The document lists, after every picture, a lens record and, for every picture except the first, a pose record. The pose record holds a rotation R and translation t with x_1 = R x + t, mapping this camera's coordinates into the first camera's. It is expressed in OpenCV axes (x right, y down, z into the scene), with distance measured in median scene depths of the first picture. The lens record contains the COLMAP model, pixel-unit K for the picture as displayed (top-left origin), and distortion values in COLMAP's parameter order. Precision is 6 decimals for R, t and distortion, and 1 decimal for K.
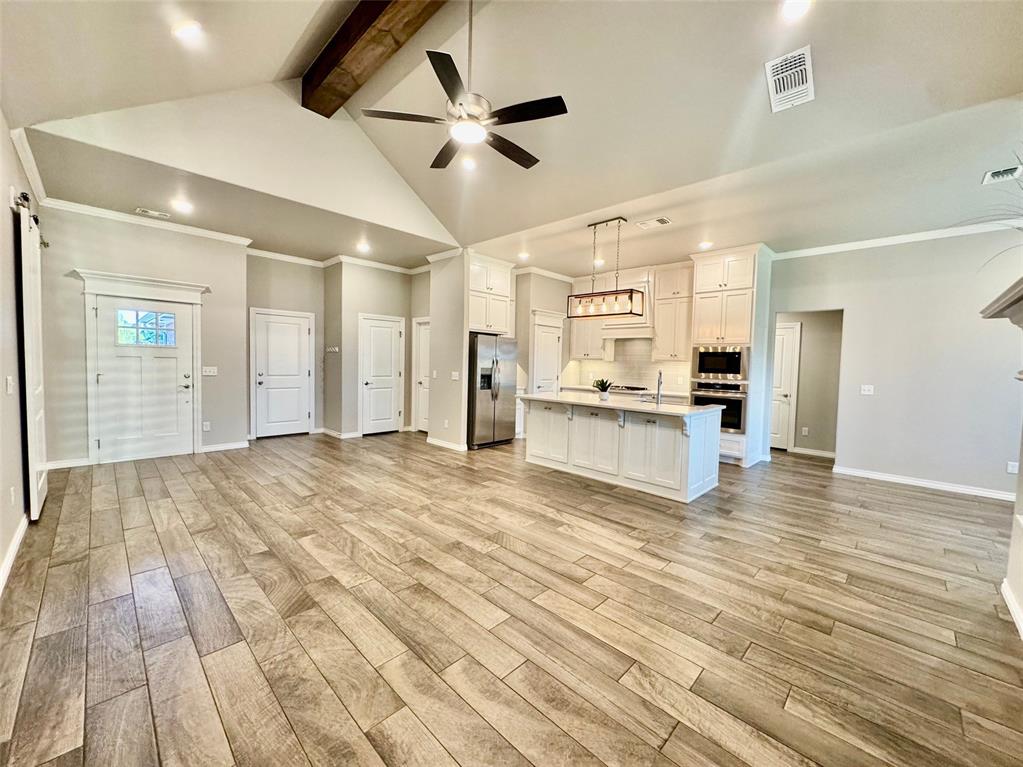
lens RADIAL K [[407.5, 0, 513.2], [0, 407.5, 382.3], [0, 0, 1]] dist [-0.003186, -0.000493]
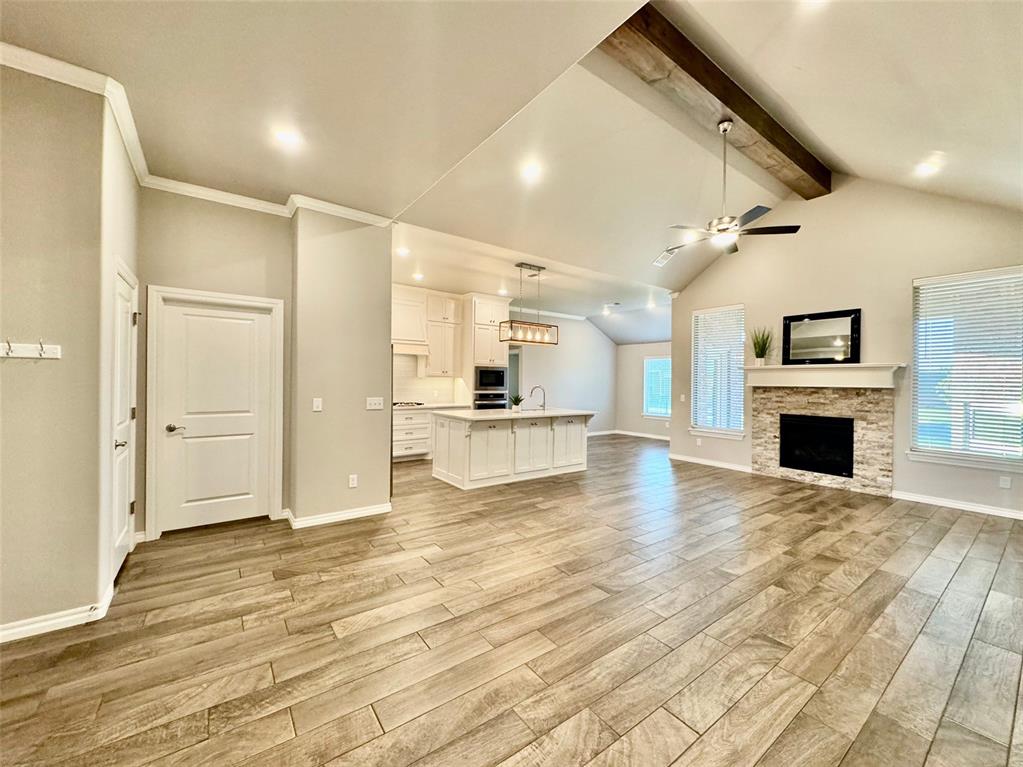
lens RADIAL K [[407.5, 0, 512.7], [0, 407.5, 382.3], [0, 0, 1]] dist [-0.003186, -0.000493]
pose [[0.164896, -0.026708, 0.985949, -1.140644], [0.040192, 0.998985, 0.020339, -0.081787], [-0.985492, 0.036273, 0.165802, 0.991409]]
